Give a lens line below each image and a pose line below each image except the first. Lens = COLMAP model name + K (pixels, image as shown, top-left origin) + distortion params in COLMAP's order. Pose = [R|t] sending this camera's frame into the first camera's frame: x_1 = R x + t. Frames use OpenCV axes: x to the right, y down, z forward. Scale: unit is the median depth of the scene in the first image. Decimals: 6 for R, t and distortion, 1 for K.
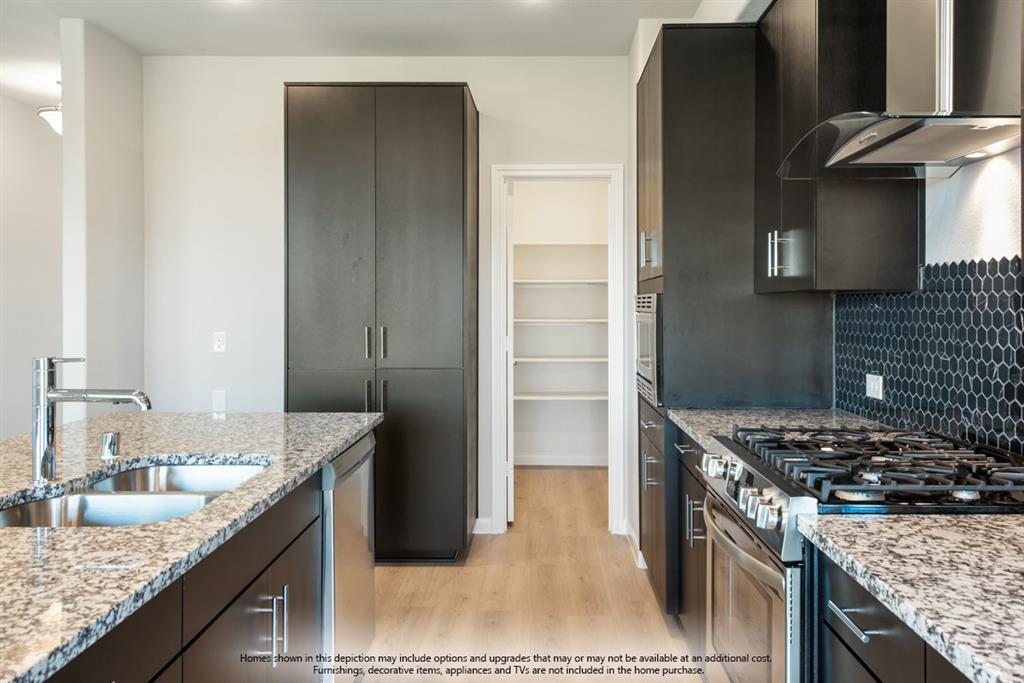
lens RADIAL K [[818.8, 0, 553.2], [0, 818.8, 310.9], [0, 0, 1]] dist [0.021355, -0.023506]
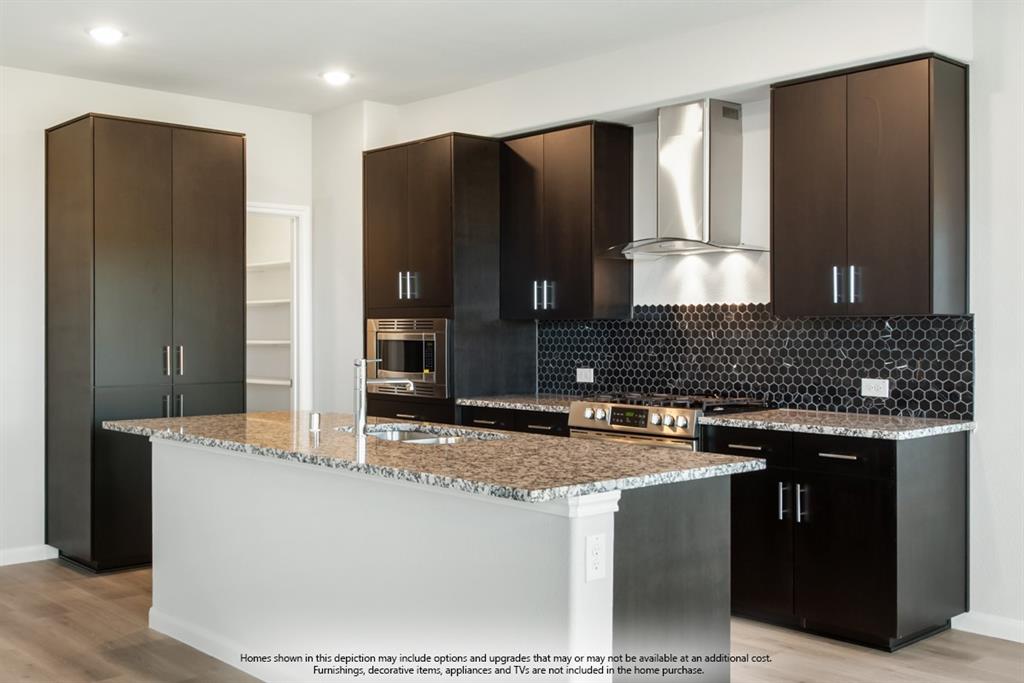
lens RADIAL K [[1053.1, 0, 466.7], [0, 1053.1, 335.7], [0, 0, 1]] dist [0.020049, 0.000000]
pose [[0.748008, -0.003642, 0.663680, -1.224864], [0.003763, 0.999992, 0.001247, 0.007199], [-0.663679, 0.001564, 0.748016, -0.454688]]
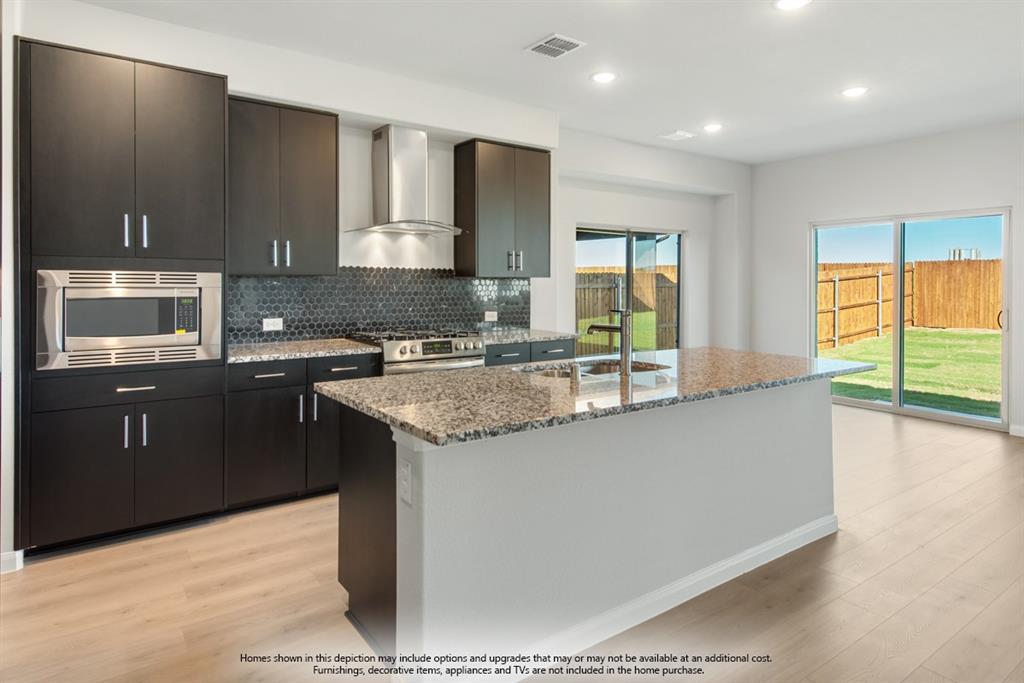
lens RADIAL K [[584.9, 0, 509.9], [0, 584.9, 284.8], [0, 0, 1]] dist [0.007683, -0.003268]
pose [[-0.574891, -0.002225, 0.818227, -1.065242], [0.002080, 0.999989, 0.004181, -0.006022], [-0.818228, 0.004106, -0.574880, 1.339996]]
